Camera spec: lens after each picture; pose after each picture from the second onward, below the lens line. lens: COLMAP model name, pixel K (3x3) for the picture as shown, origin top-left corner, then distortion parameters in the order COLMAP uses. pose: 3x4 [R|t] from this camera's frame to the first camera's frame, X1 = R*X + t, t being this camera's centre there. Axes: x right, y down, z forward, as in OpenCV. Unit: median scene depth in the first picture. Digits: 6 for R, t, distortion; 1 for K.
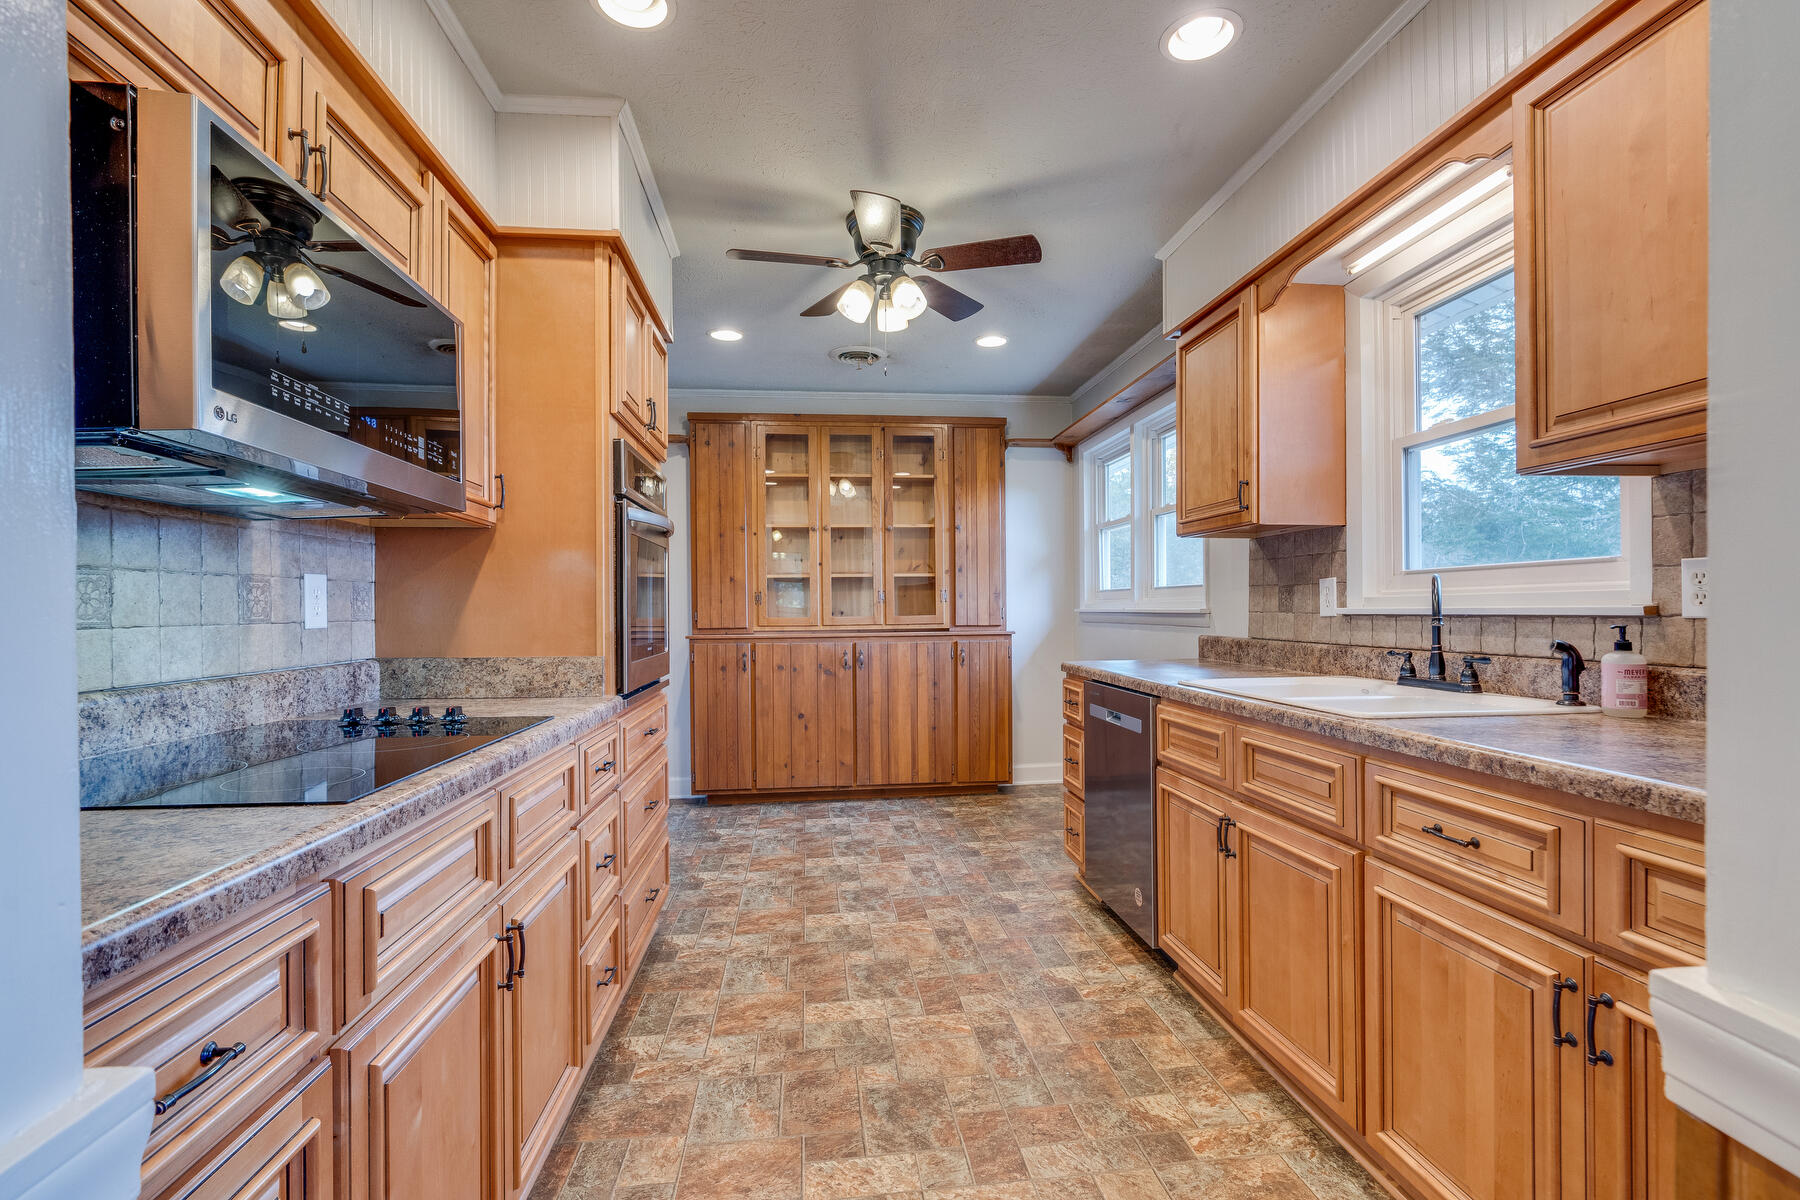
lens RADIAL K [[823.6, 0, 899.3], [0, 823.6, 615.6], [0, 0, 1]] dist [-0.002558, -0.000348]
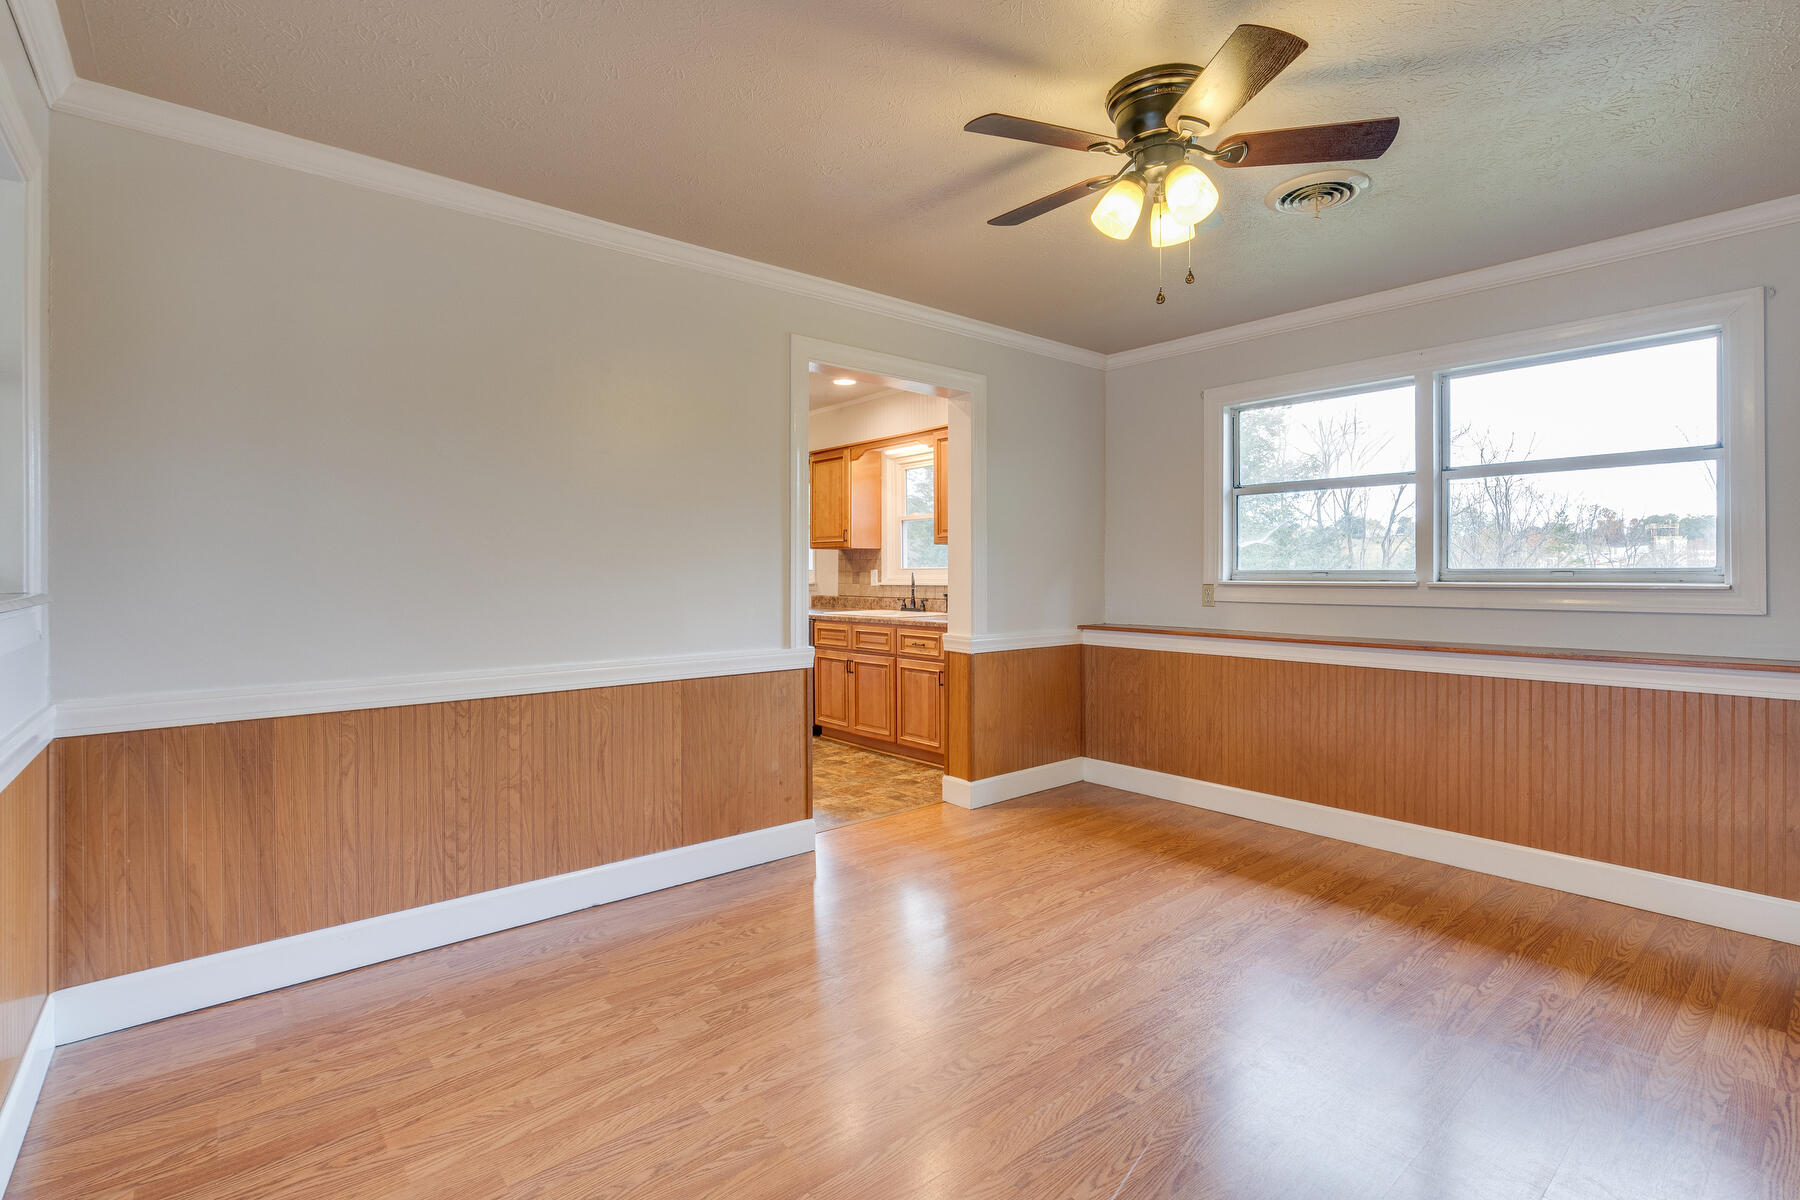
lens RADIAL K [[819.9, 0, 901.5], [0, 819.9, 590.2], [0, 0, 1]] dist [-0.000801, -0.000063]
pose [[0.835084, -0.002763, 0.550116, -0.914616], [-0.001964, 0.999966, 0.008004, -0.006474], [-0.550119, -0.007765, 0.835050, -1.309641]]
